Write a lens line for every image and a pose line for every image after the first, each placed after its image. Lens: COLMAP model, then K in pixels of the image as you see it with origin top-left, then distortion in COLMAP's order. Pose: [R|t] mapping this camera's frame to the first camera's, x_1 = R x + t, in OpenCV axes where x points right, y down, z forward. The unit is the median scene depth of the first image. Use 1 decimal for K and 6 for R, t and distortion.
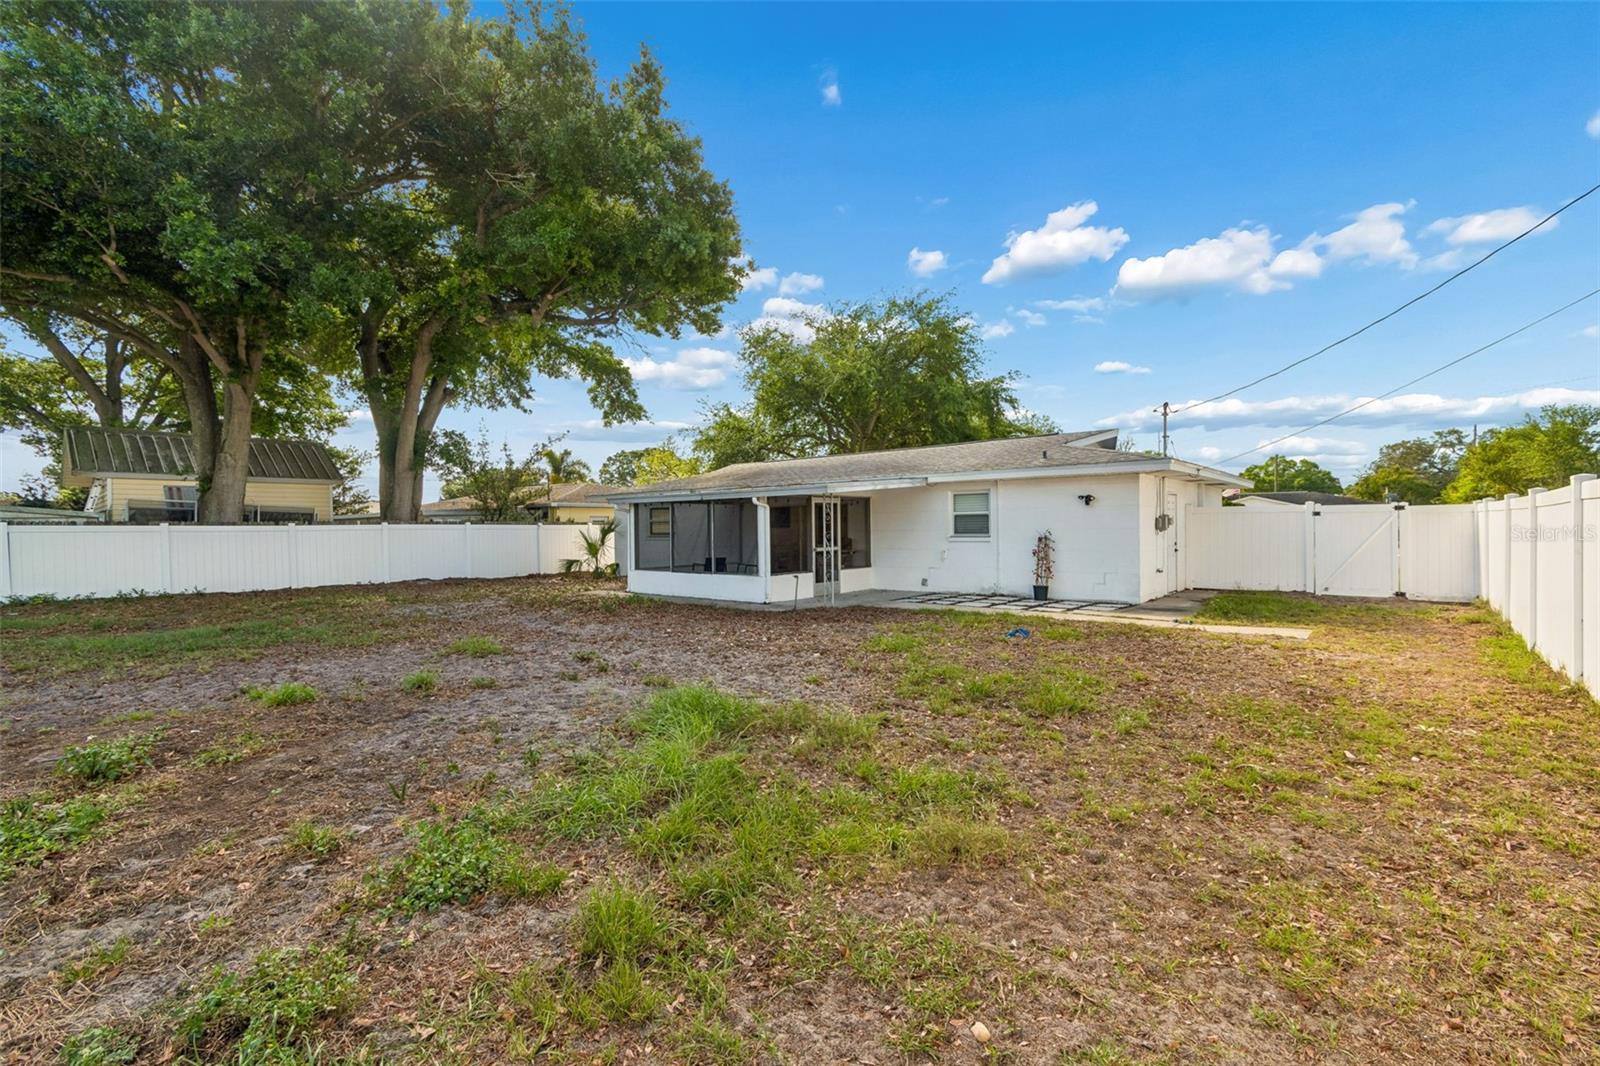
lens RADIAL K [[700.2, 0, 792.4], [0, 700.2, 533.2], [0, 0, 1]] dist [0.004251, 0.000196]
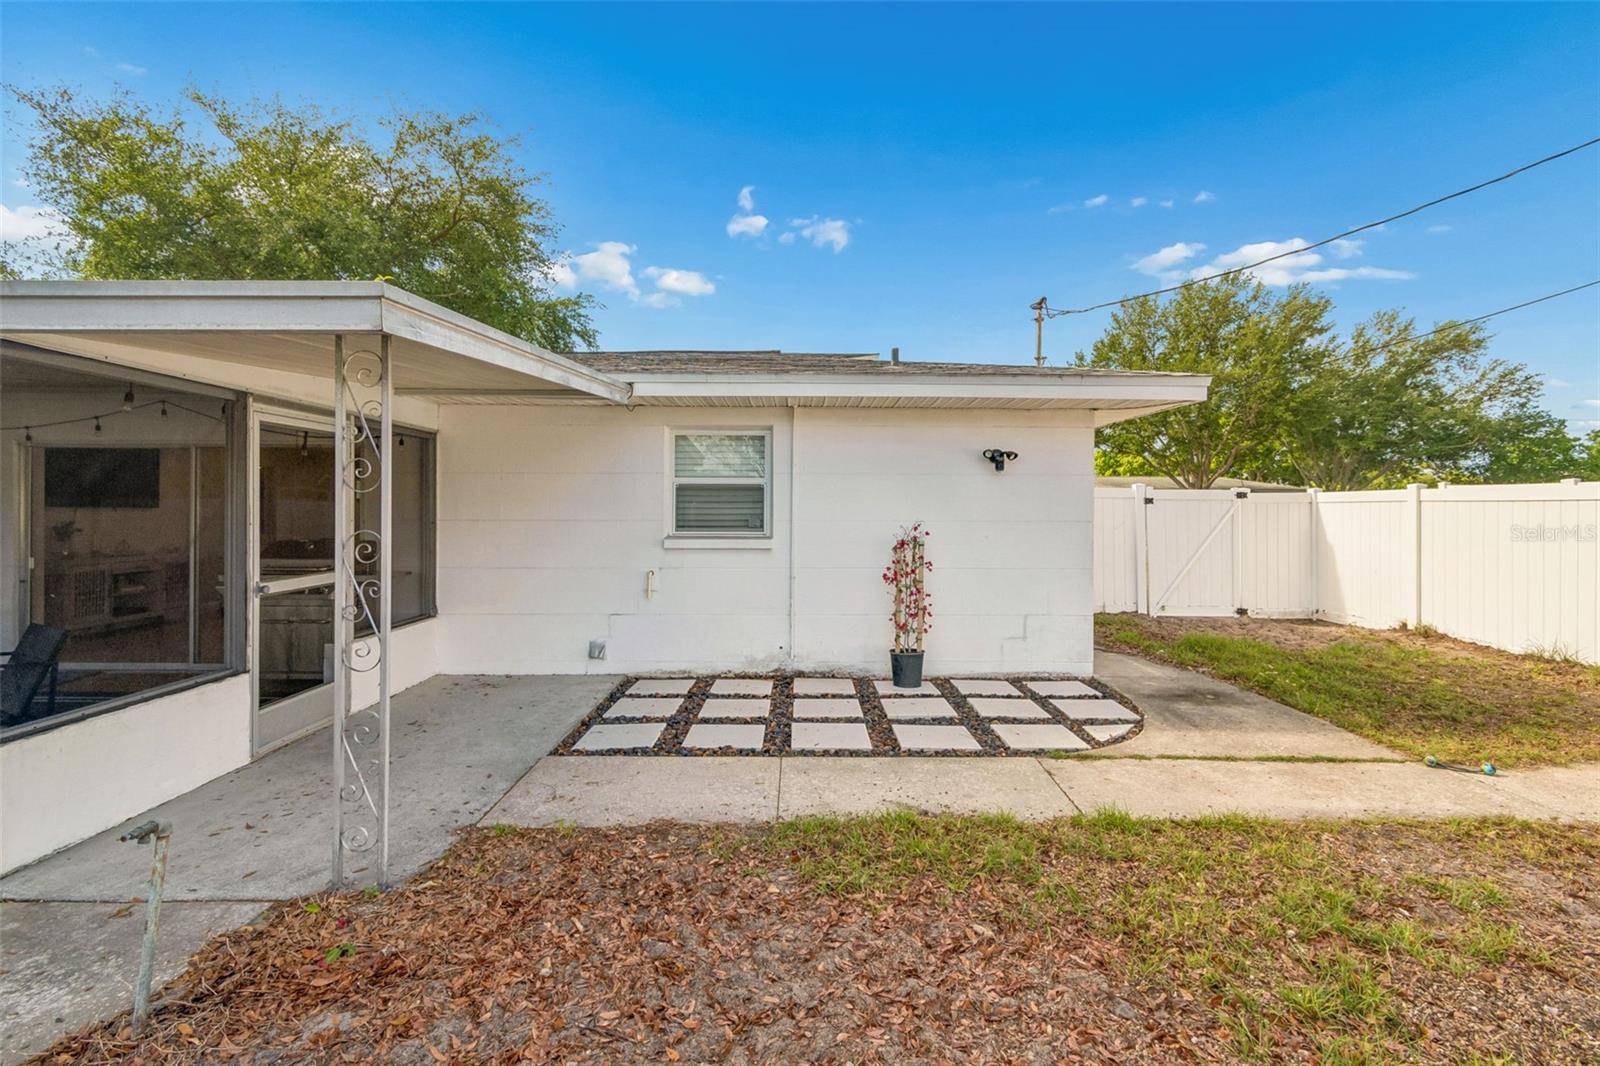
lens RADIAL K [[729.1, 0, 805.3], [0, 729.1, 508.6], [0, 0, 1]] dist [0.000959, 0.000020]
pose [[0.758180, 0.015938, 0.651851, 0.006957], [-0.007264, 0.999846, -0.015997, -0.005643], [-0.652005, 0.007394, 0.758178, 0.635701]]
